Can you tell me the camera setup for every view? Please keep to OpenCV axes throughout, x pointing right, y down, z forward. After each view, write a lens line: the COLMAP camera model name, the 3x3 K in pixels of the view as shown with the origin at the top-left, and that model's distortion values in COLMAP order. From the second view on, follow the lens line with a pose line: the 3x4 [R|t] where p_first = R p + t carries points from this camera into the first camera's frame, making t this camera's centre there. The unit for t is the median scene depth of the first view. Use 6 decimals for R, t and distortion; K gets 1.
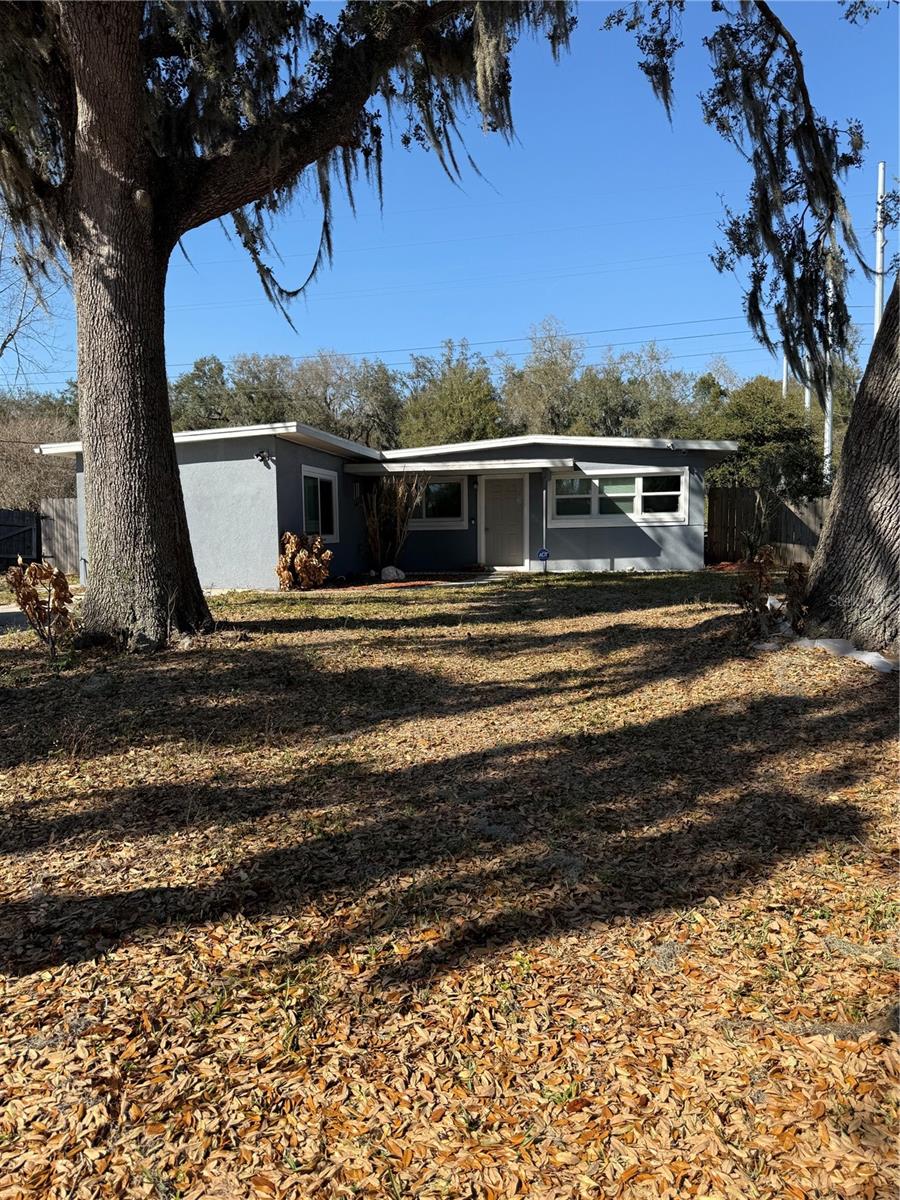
lens RADIAL K [[852.2, 0, 442.8], [0, 852.2, 593.8], [0, 0, 1]] dist [0.104645, -0.088666]
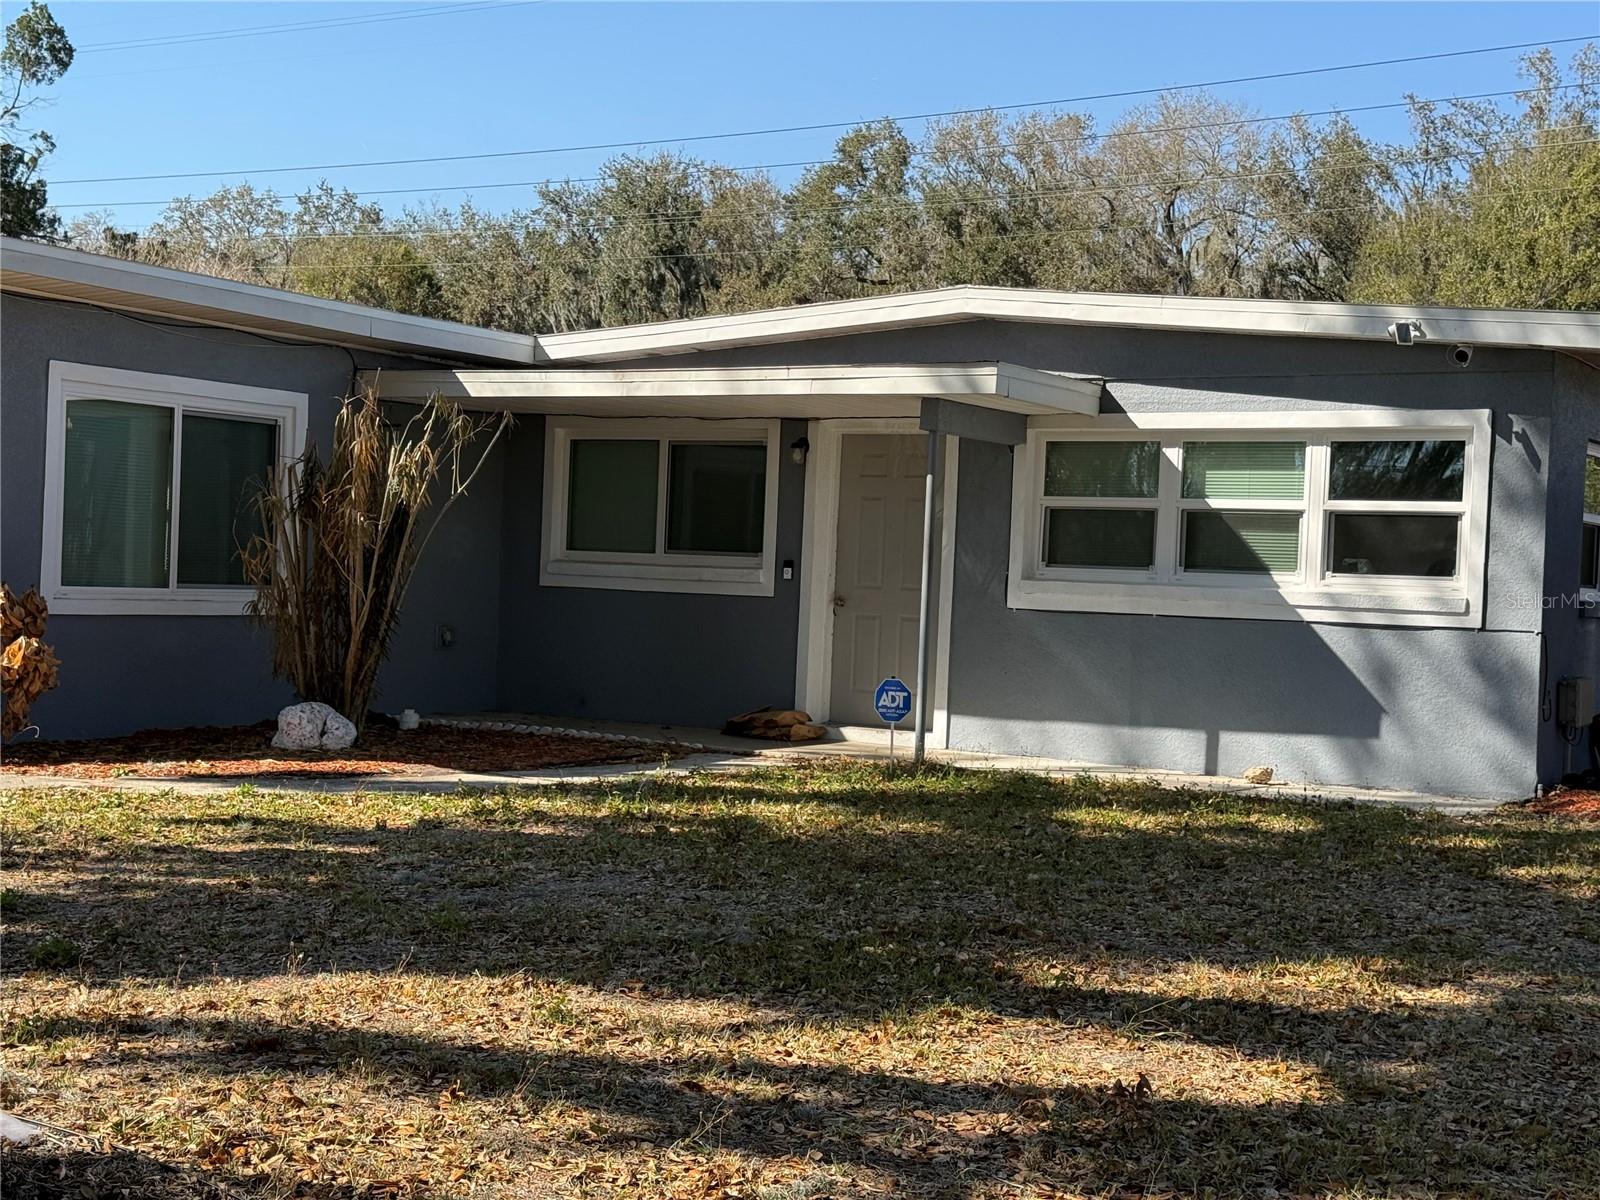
lens RADIAL K [[2256.8, 0, 794.1], [0, 2256.8, 597.5], [0, 0, 1]] dist [0.115407, 0.000000]
pose [[0.932699, 0.055430, -0.356371, 0.337816], [-0.078778, 0.995570, -0.051330, -0.036902], [0.351947, 0.075950, 0.932934, 0.272349]]
